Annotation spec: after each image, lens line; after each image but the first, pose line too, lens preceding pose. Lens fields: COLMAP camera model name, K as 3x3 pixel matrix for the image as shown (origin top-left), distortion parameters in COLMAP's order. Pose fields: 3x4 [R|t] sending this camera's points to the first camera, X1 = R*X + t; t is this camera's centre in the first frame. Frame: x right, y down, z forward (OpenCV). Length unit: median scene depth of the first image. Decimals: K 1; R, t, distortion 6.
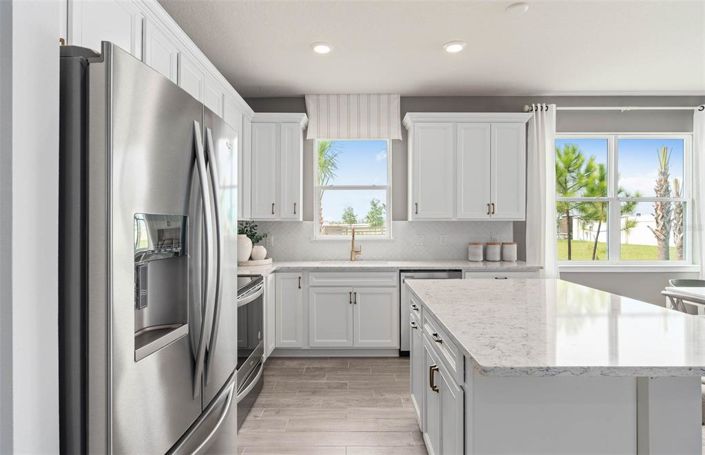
lens RADIAL K [[362.9, 0, 352.3], [0, 362.9, 221.6], [0, 0, 1]] dist [-0.013885, 0.000769]
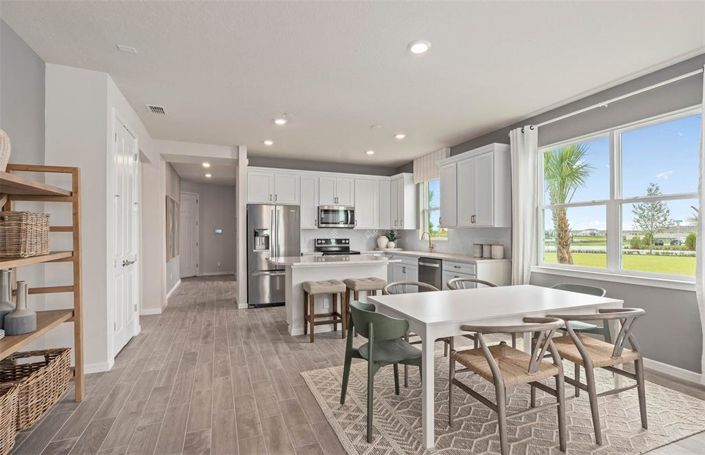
lens RADIAL K [[332.5, 0, 351.6], [0, 332.5, 231.7], [0, 0, 1]] dist [-0.015159, -0.000025]
pose [[0.383429, -0.004161, -0.923561, 1.329293], [-0.000187, 0.999989, -0.004583, 0.018663], [0.923570, 0.001930, 0.383424, 0.078516]]
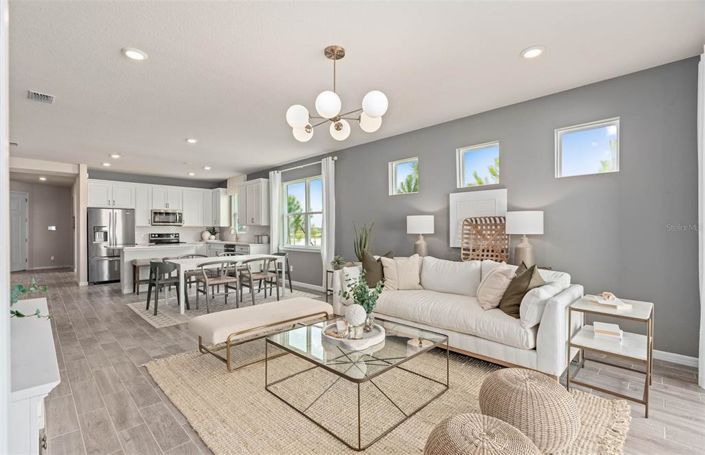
lens RADIAL K [[314.4, 0, 349.4], [0, 314.4, 227.8], [0, 0, 1]] dist [-0.005182, 0.001178]
pose [[0.715557, -0.006926, -0.698520, 2.193479], [0.004216, 0.999975, -0.005597, 0.026121], [0.698542, 0.001060, 0.715569, -0.028816]]
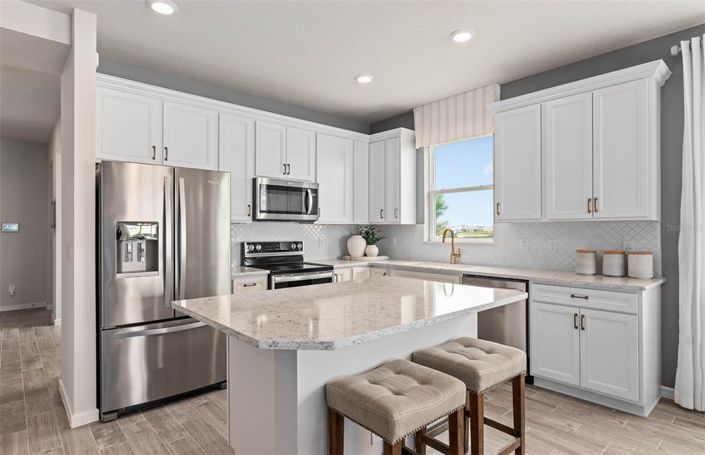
lens RADIAL K [[382.1, 0, 348.4], [0, 382.1, 225.5], [0, 0, 1]] dist [-0.003033, 0.000691]
pose [[0.670378, -0.008783, -0.741967, 0.607729], [-0.000712, 0.999922, -0.012480, 0.016599], [0.742019, 0.008895, 0.670320, 0.091425]]
